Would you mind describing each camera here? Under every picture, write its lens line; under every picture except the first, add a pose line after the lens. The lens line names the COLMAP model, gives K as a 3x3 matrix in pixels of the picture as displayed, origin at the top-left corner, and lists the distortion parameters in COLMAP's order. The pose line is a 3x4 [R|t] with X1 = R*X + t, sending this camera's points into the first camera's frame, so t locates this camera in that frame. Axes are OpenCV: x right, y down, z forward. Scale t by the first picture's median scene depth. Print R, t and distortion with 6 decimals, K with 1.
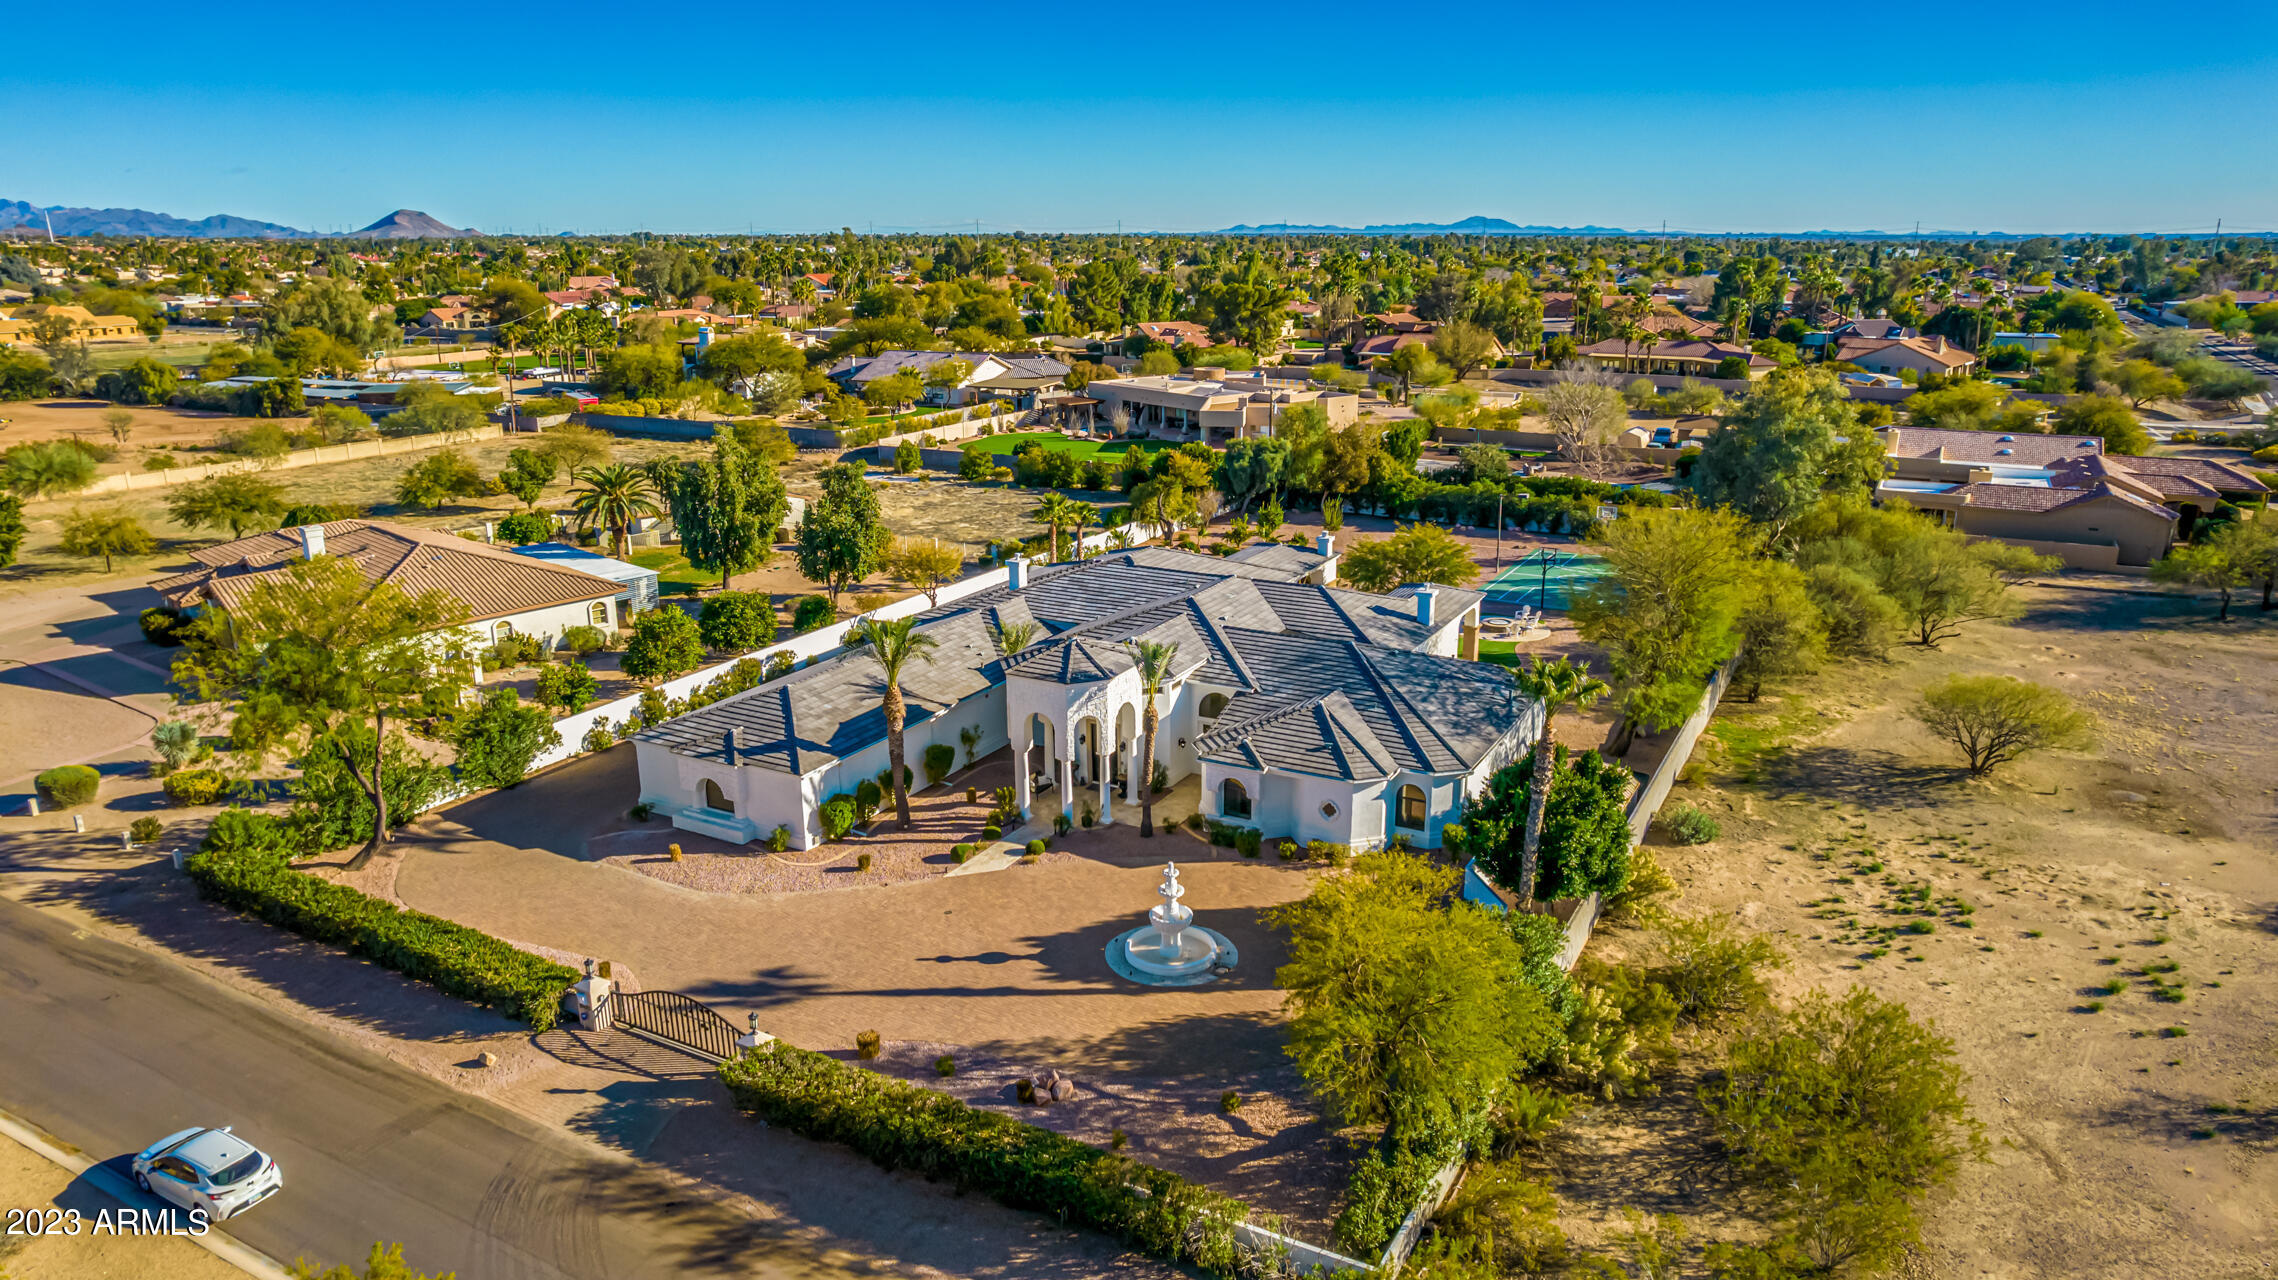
lens RADIAL K [[1469.0, 0, 1134.1], [0, 1469.0, 642.9], [0, 0, 1]] dist [-0.073743, 0.066329]
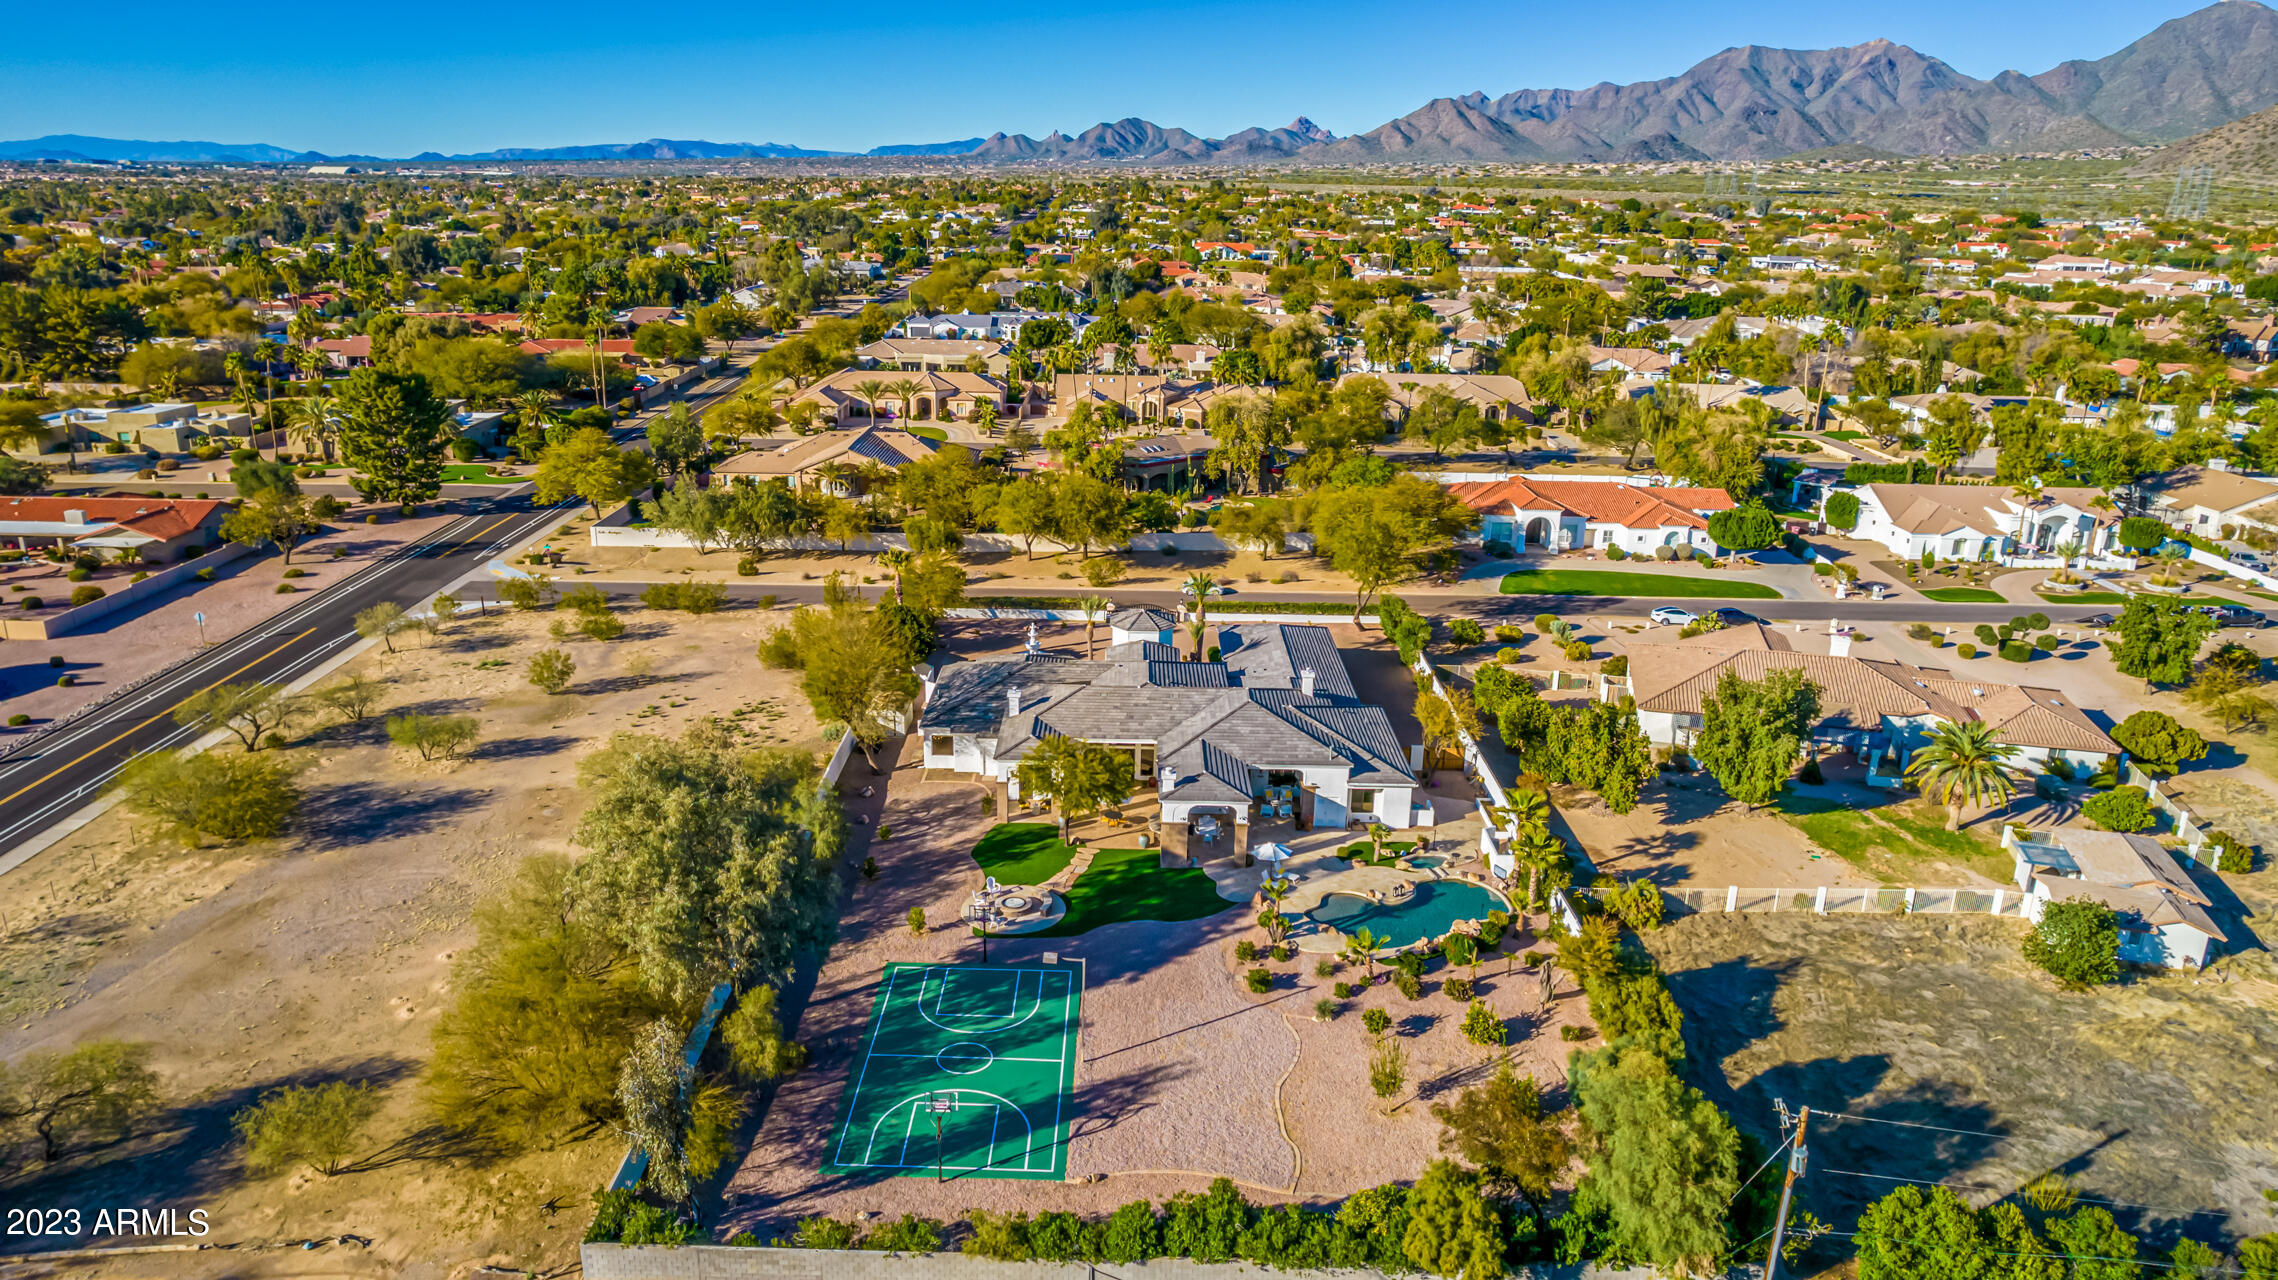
lens RADIAL K [[1515.7, 0, 1135.6], [0, 1515.7, 640.9], [0, 0, 1]] dist [-0.081940, 0.079274]
pose [[-0.875248, 0.134601, -0.464567, 0.855256], [-0.141476, 0.847245, 0.512017, -0.935797], [0.462520, 0.513867, -0.722507, 2.310245]]
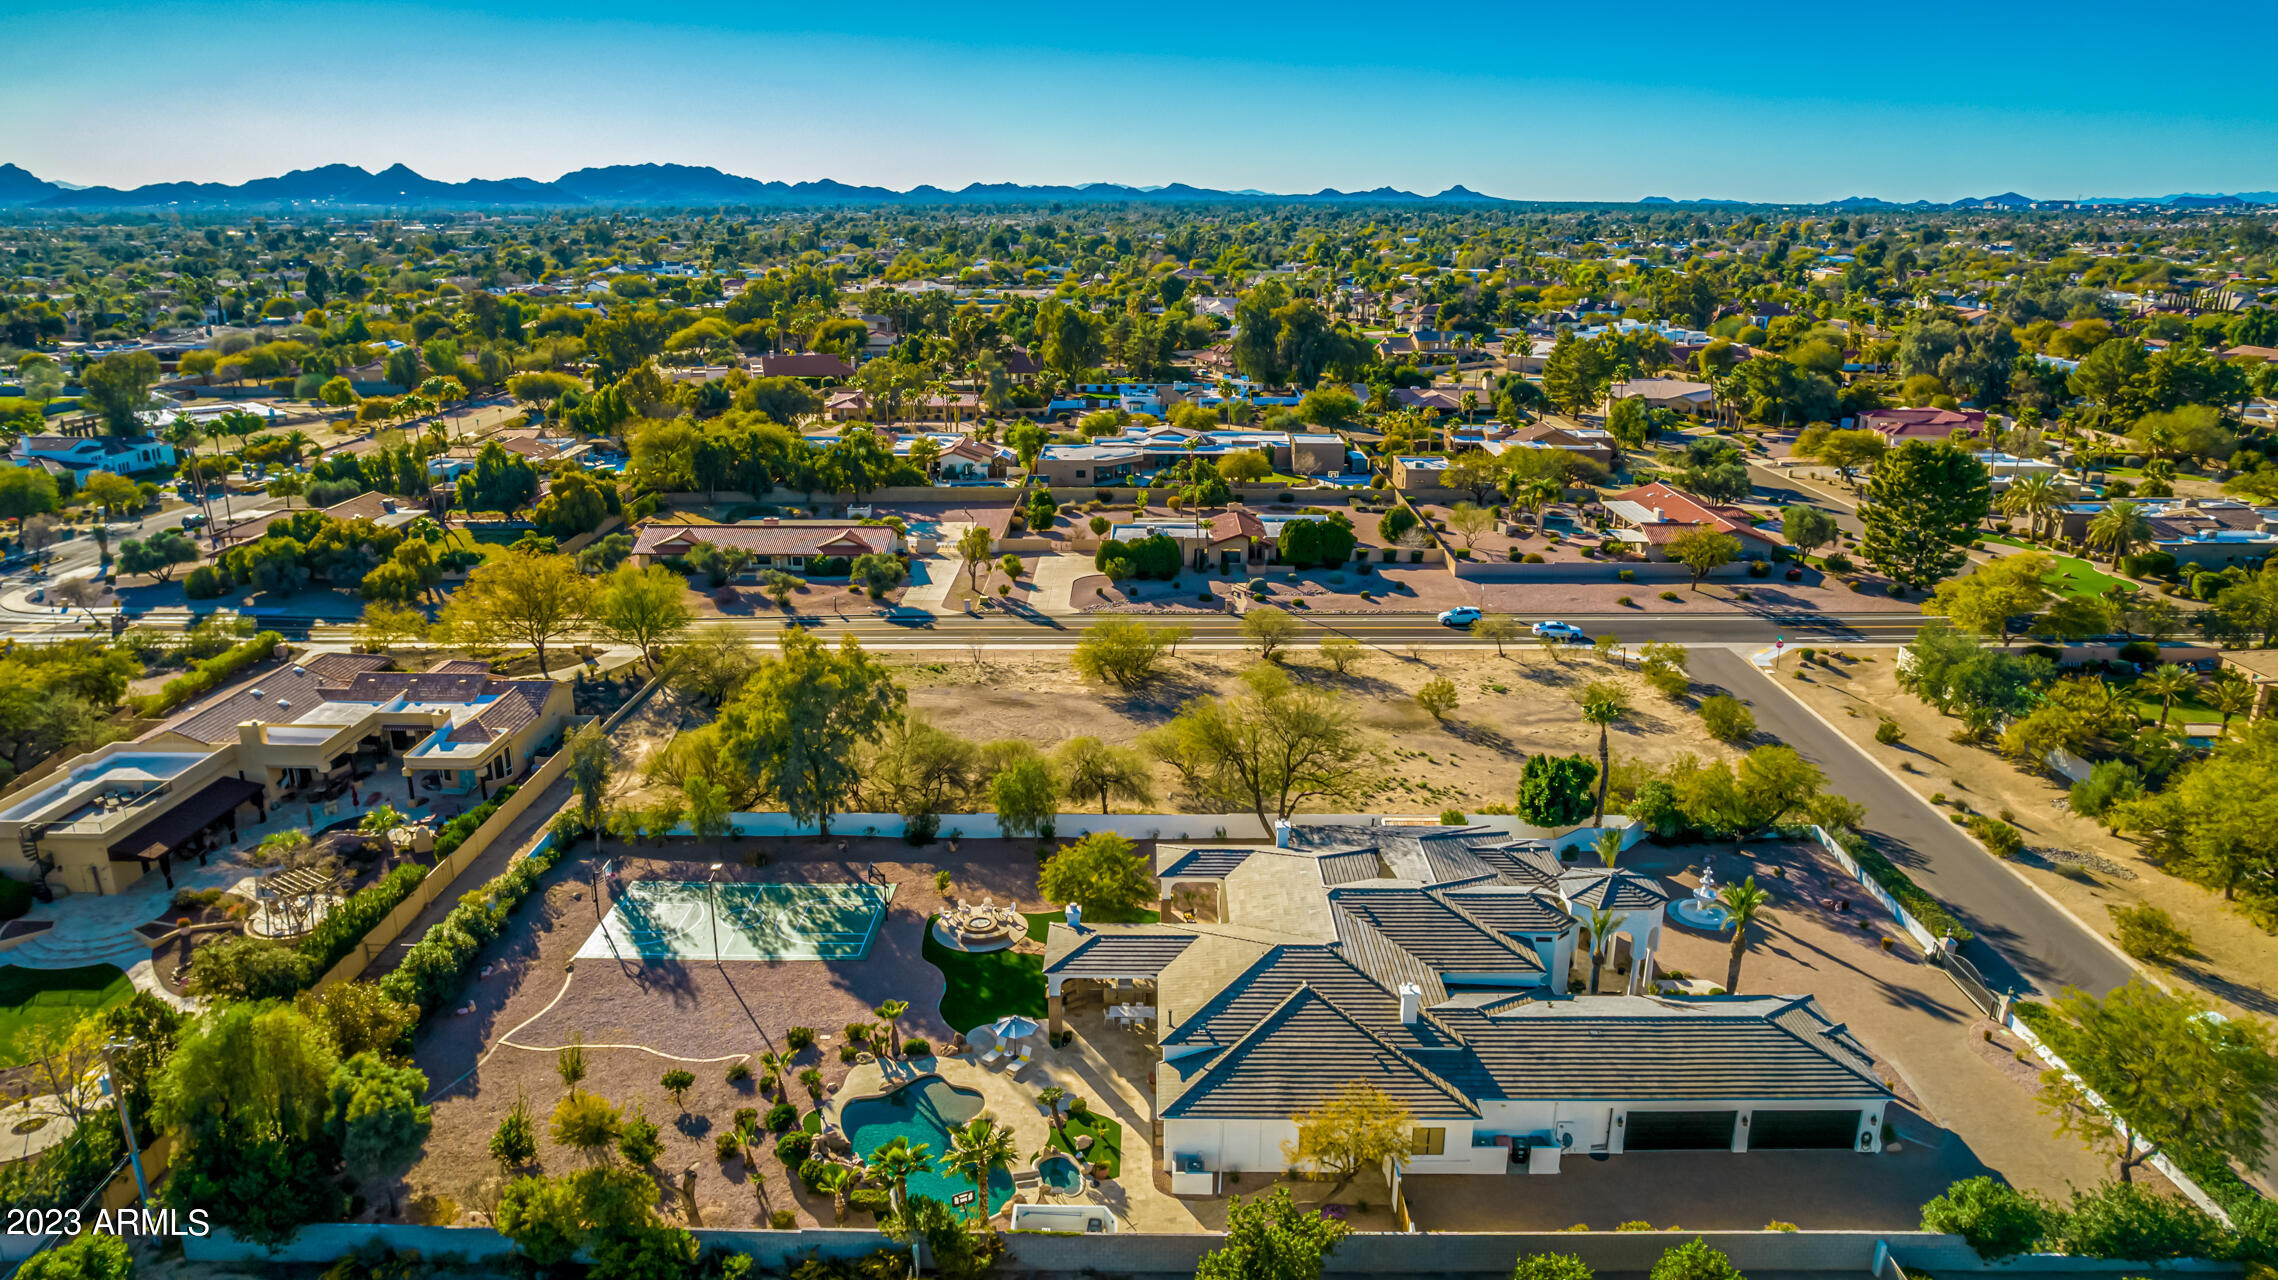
lens RADIAL K [[1470.8, 0, 1133.3], [0, 1470.8, 646.7], [0, 0, 1]] dist [-0.061255, 0.039315]
pose [[-0.478782, -0.253143, 0.840647, -0.880984], [0.239295, 0.883645, 0.402379, -0.812596], [-0.844693, 0.393814, -0.362498, 1.685517]]
